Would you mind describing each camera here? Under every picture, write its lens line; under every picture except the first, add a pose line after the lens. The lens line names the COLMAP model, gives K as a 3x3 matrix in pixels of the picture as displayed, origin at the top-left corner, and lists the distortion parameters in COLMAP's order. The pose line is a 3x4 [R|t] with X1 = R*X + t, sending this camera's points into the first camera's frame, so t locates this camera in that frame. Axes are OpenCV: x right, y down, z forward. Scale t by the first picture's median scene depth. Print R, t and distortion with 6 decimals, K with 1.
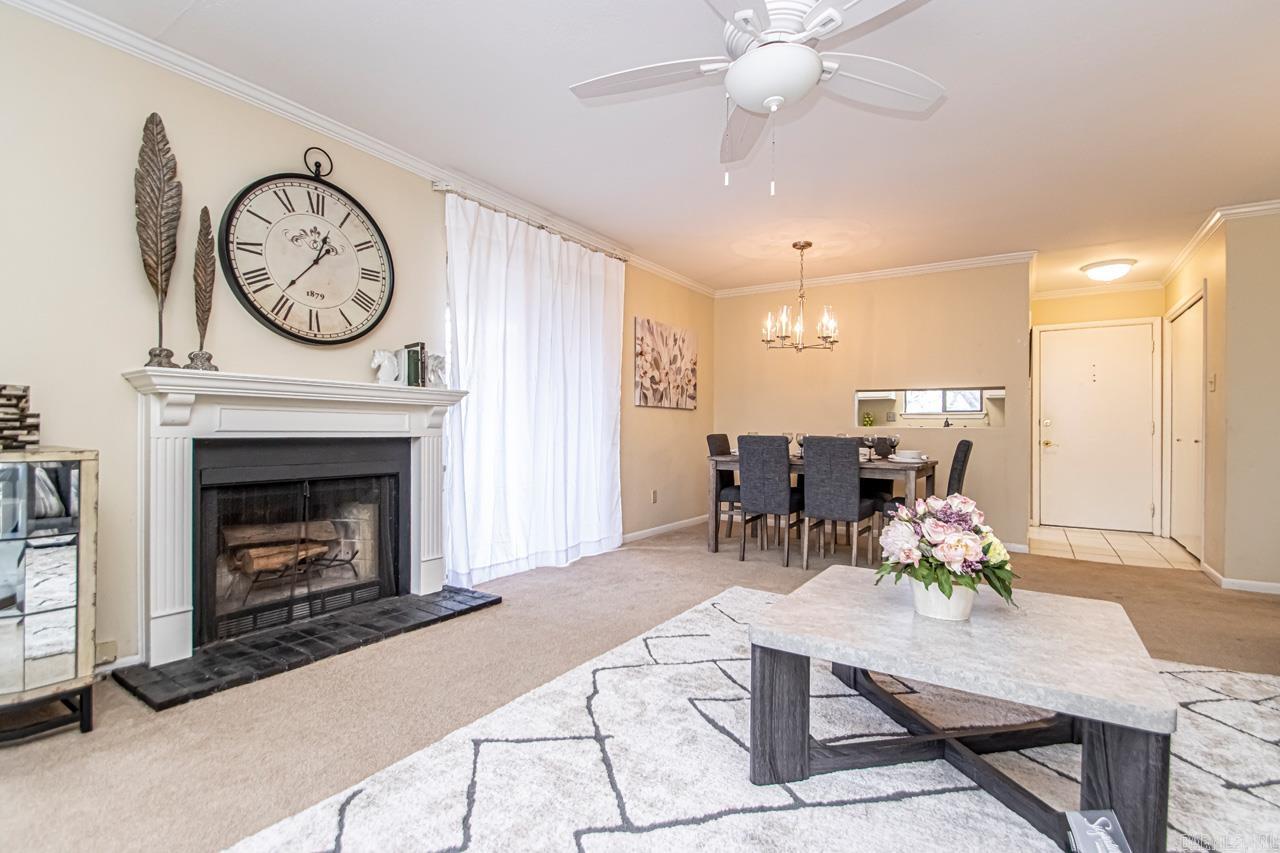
lens RADIAL K [[599.3, 0, 654.3], [0, 599.3, 423.4], [0, 0, 1]] dist [0.027468, -0.020106]
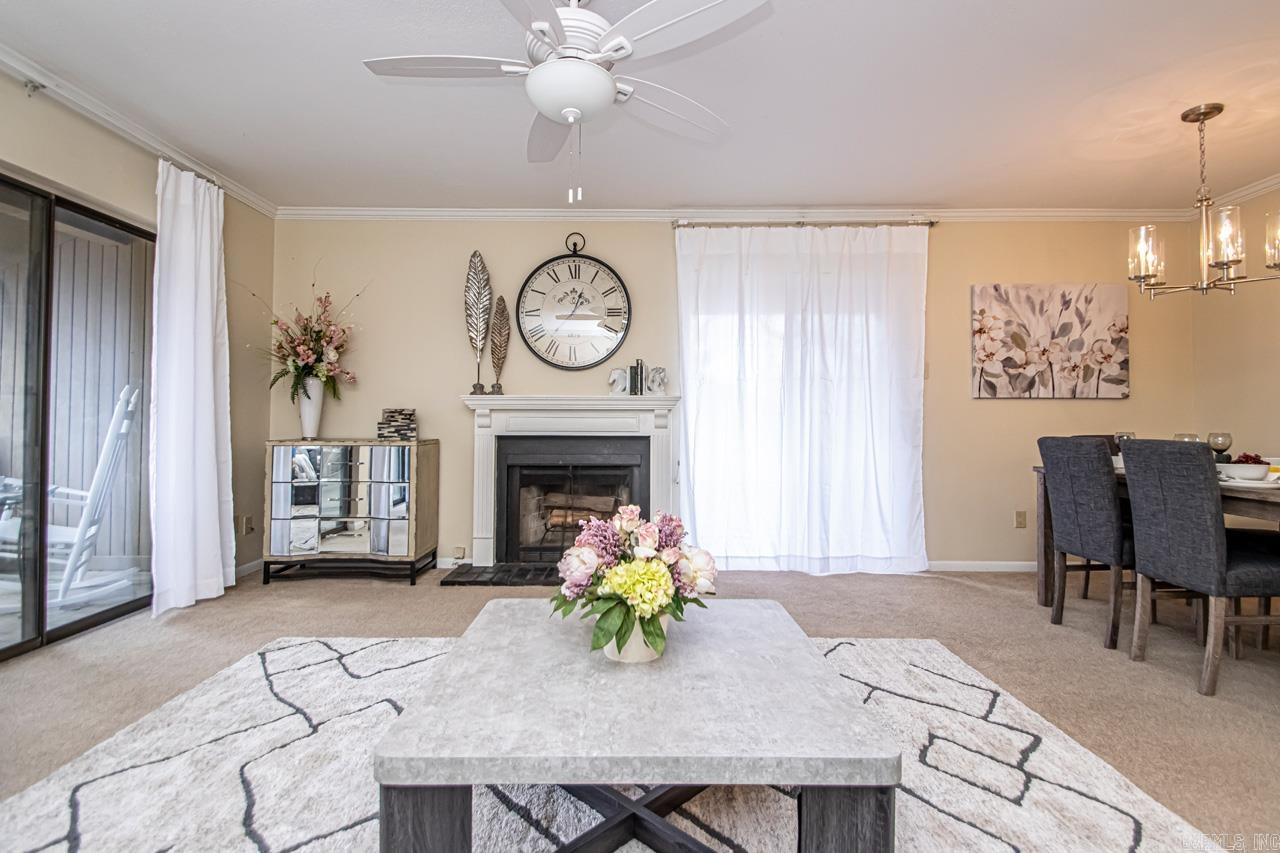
lens RADIAL K [[599.3, 0, 641.3], [0, 599.3, 418.0], [0, 0, 1]] dist [0.027468, -0.020106]
pose [[0.540716, -0.017117, -0.841031, 0.448781], [0.012235, 0.999847, -0.012484, 0.001259], [0.841116, -0.003540, 0.540843, 0.228214]]
